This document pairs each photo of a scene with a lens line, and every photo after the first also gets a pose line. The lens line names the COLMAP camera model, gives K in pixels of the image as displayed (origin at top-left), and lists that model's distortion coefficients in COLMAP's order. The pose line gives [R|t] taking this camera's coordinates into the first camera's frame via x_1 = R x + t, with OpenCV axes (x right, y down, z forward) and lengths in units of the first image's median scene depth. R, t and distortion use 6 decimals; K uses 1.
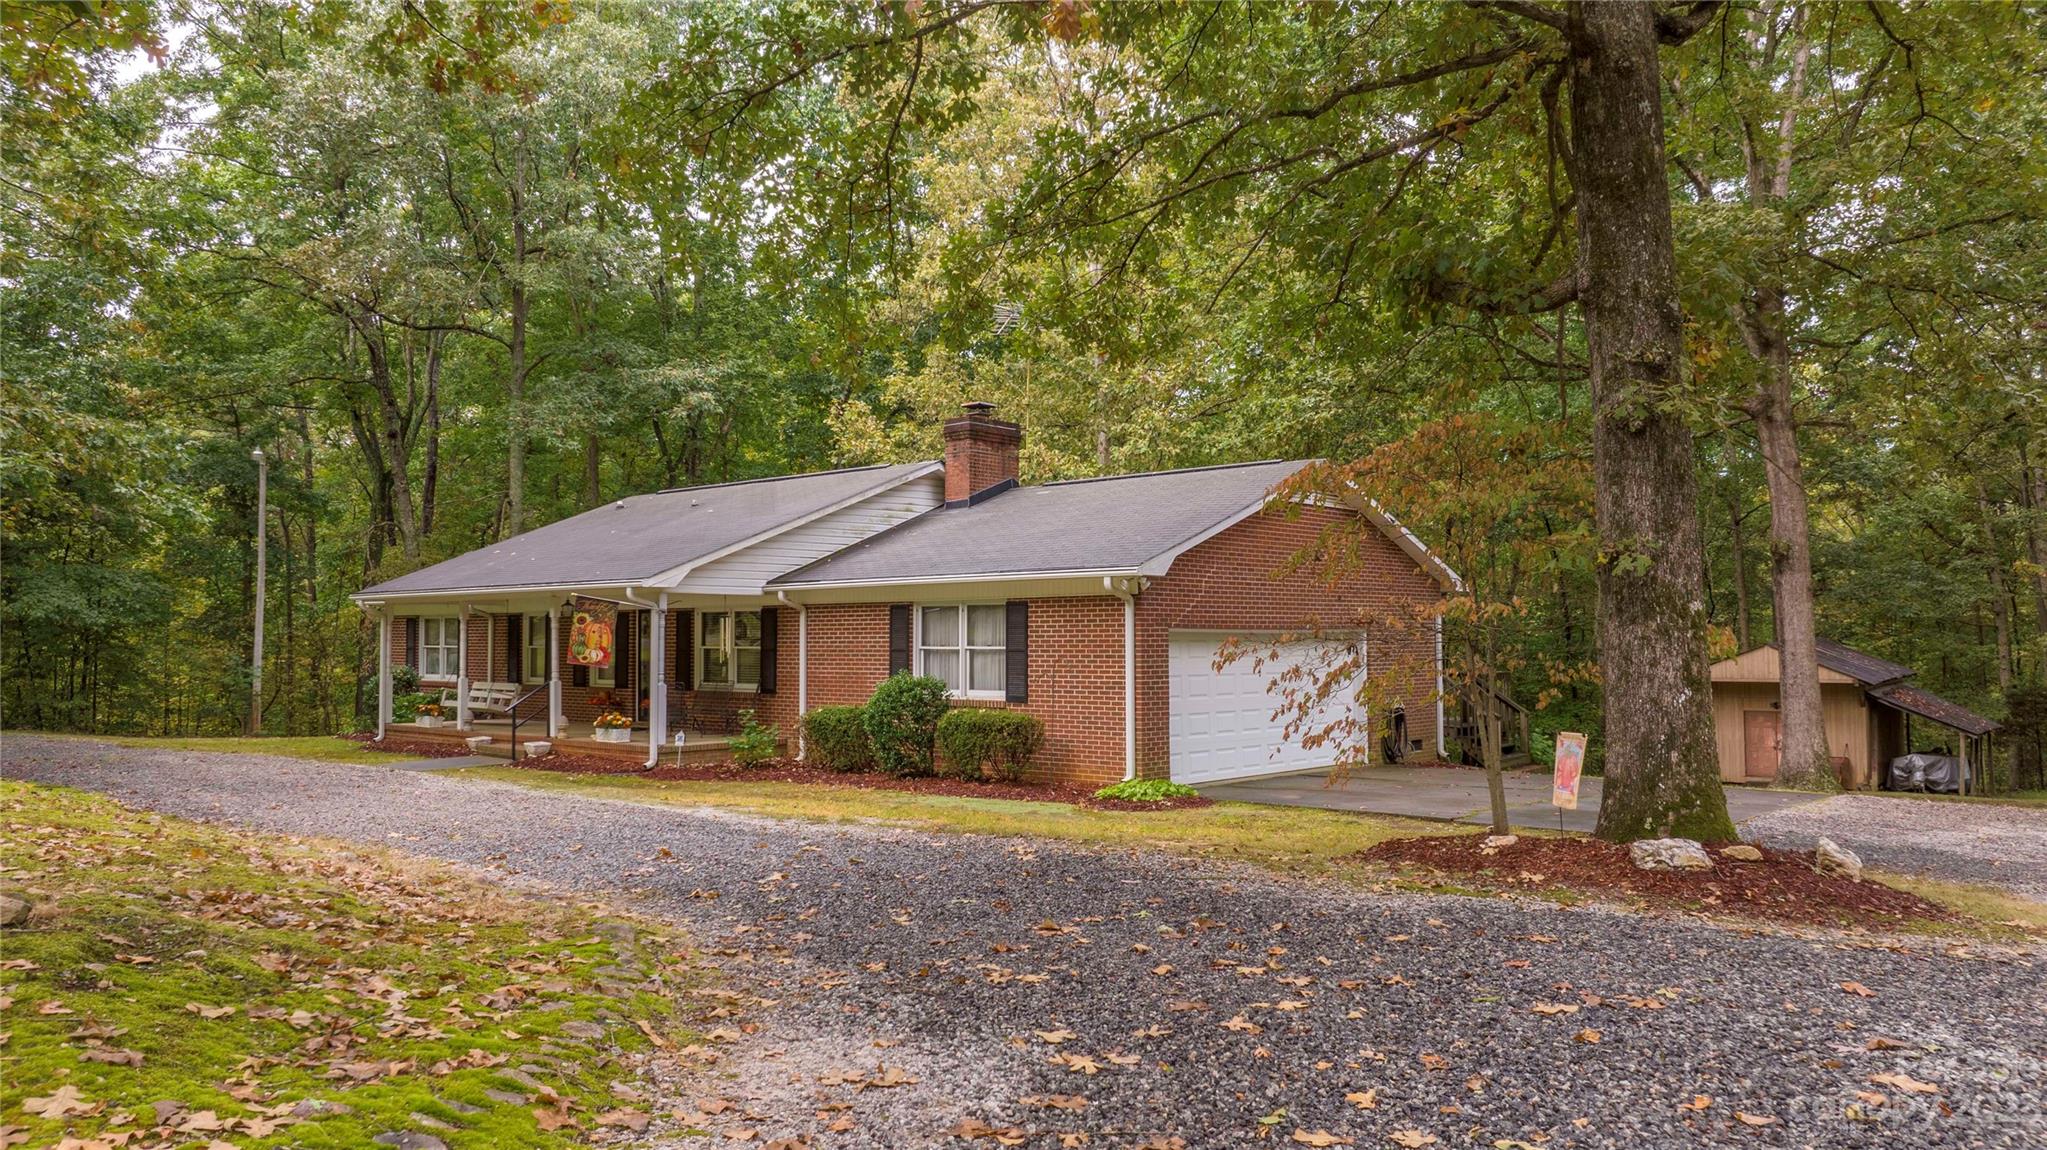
lens RADIAL K [[1483.9, 0, 1020.0], [0, 1483.9, 539.5], [0, 0, 1]] dist [-0.049718, 0.002197]
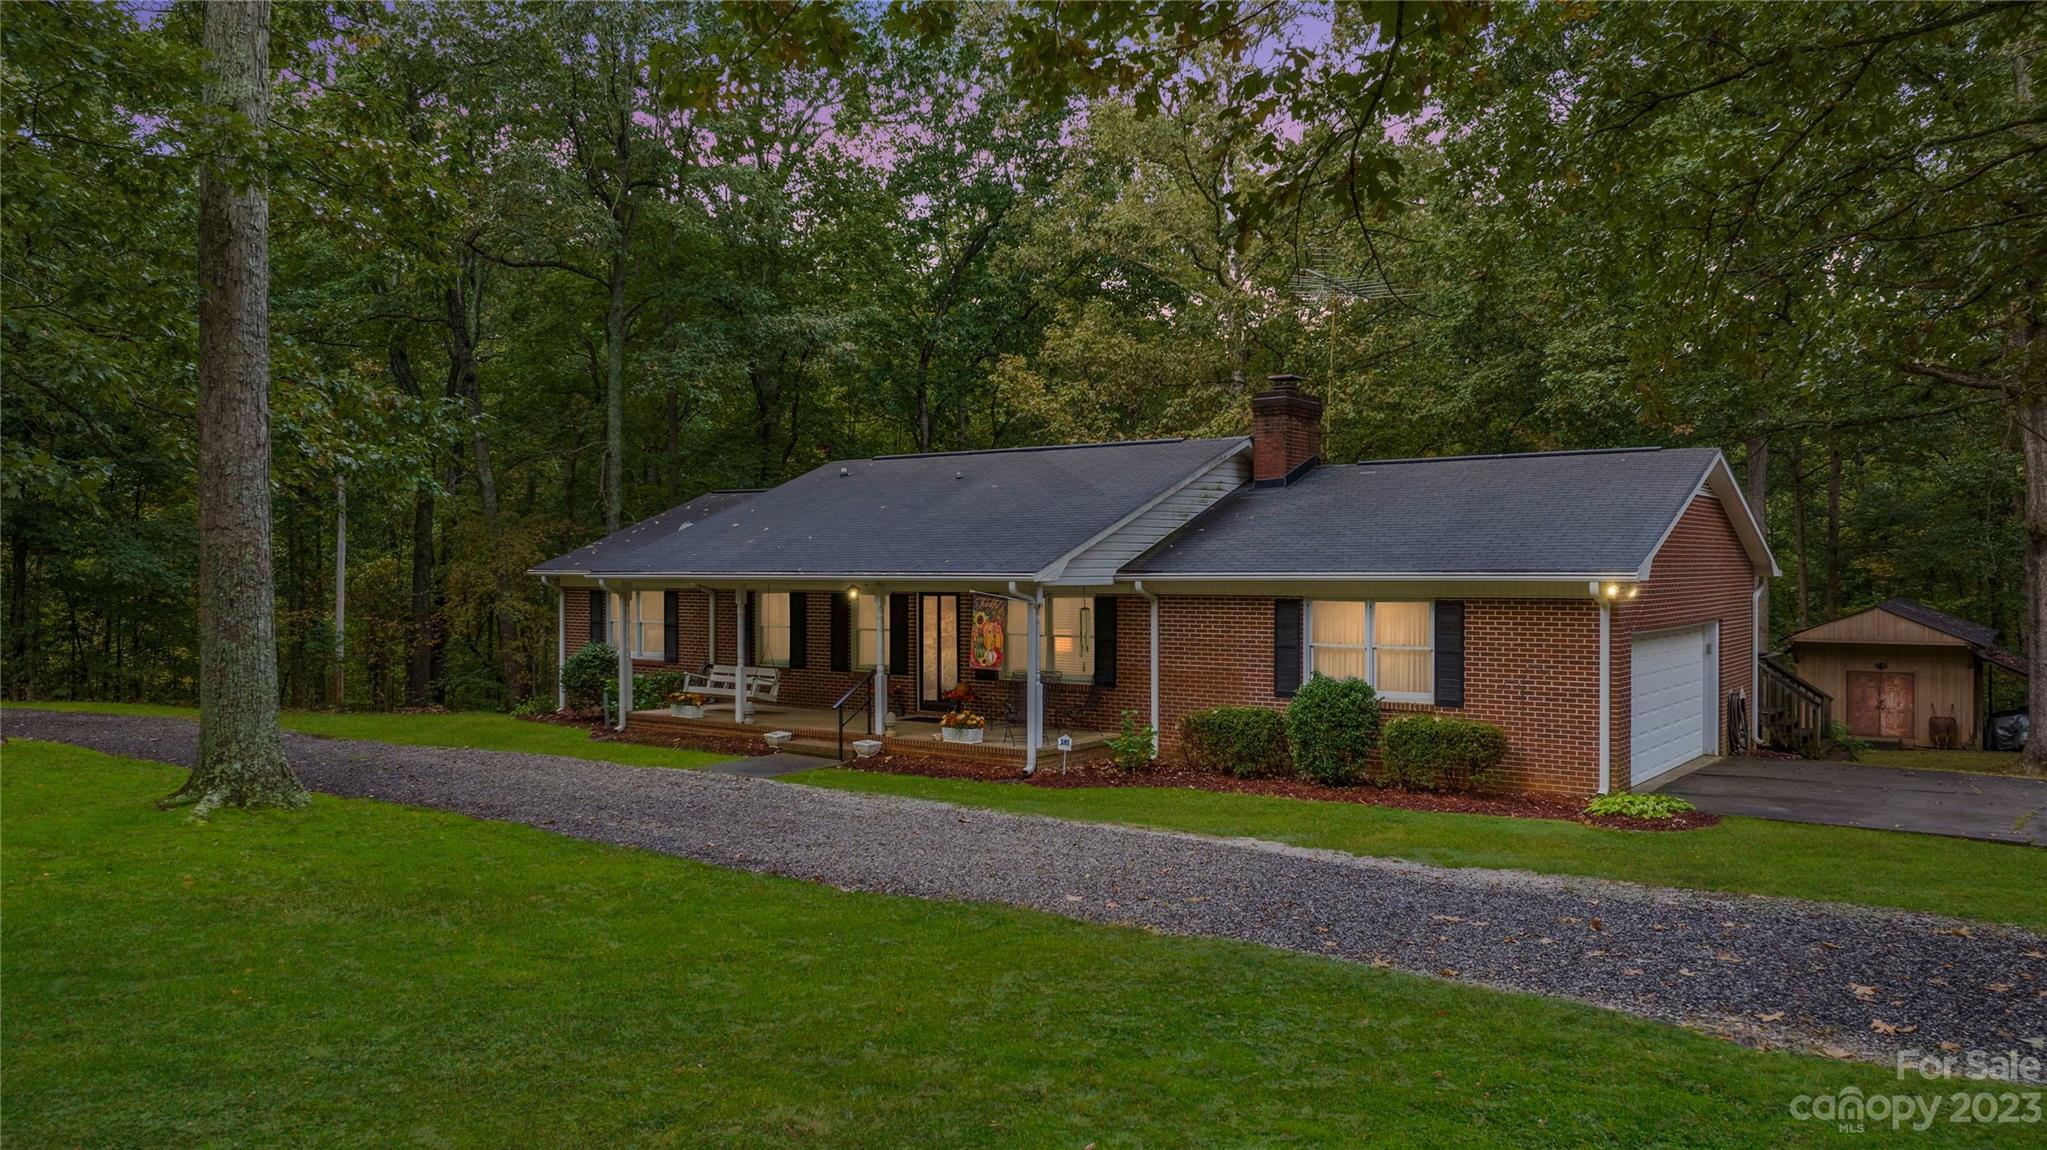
lens RADIAL K [[1500.1, 0, 1023.5], [0, 1500.1, 575.0], [0, 0, 1]] dist [-0.066545, 0.040679]
pose [[0.996962, 0.001951, 0.077870, -0.298675], [-0.007569, 0.997382, 0.071918, -0.035771], [-0.077525, -0.072289, 0.994366, 0.057022]]
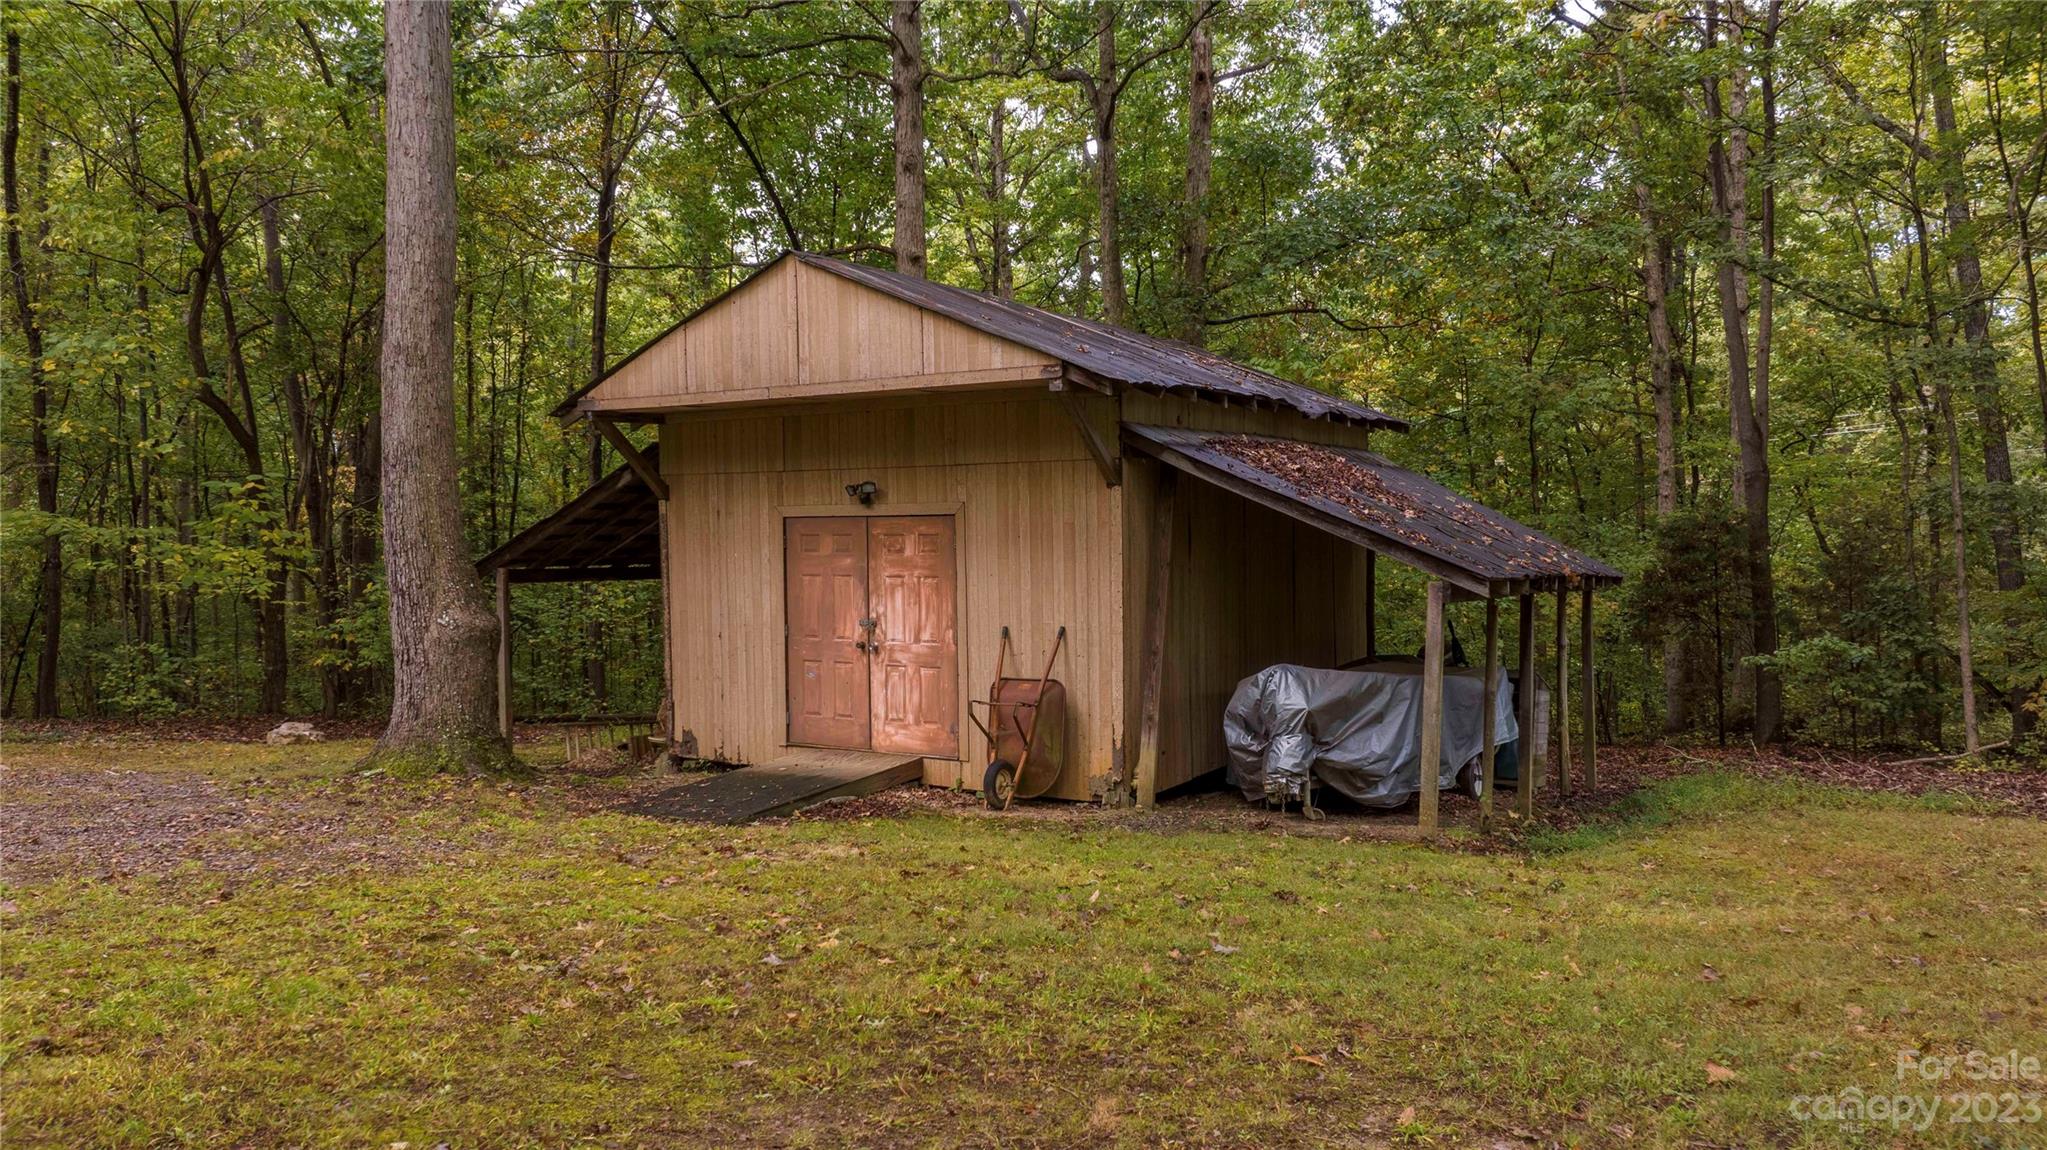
lens RADIAL K [[1500.1, 0, 1023.5], [0, 1500.1, 575.0], [0, 0, 1]] dist [-0.066545, 0.040679]
pose [[0.996849, -0.004385, 0.079202, 0.979382], [-0.001111, 0.997601, 0.069213, 0.203749], [-0.079316, -0.069083, 0.994453, 1.333930]]
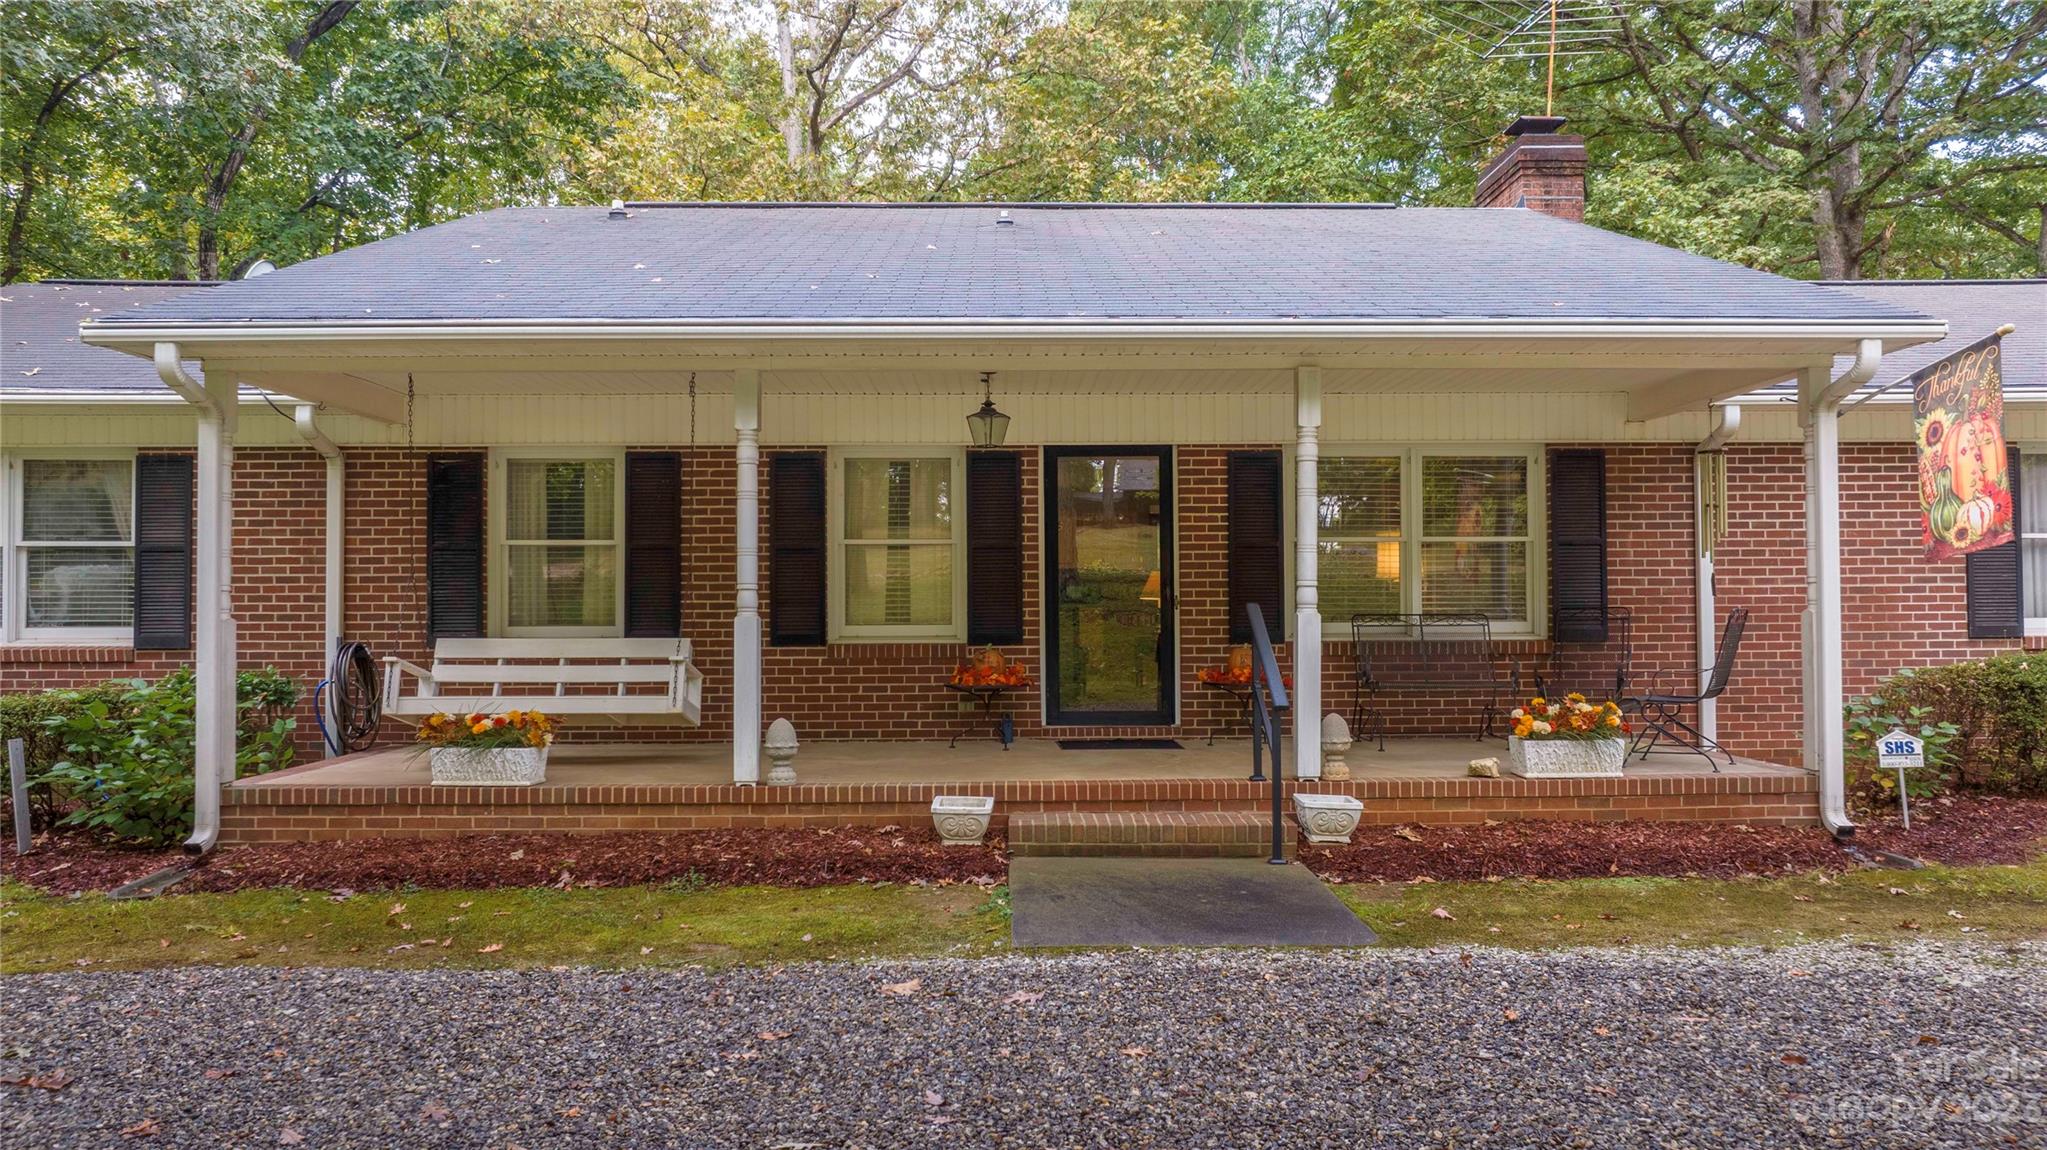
lens RADIAL K [[1500.1, 0, 1023.5], [0, 1500.1, 575.0], [0, 0, 1]] dist [-0.066545, 0.040679]
pose [[0.733258, 0.013002, 0.679826, -0.601717], [-0.044044, 0.998626, 0.028407, 0.079320], [-0.678522, -0.050772, 0.732823, 0.789161]]
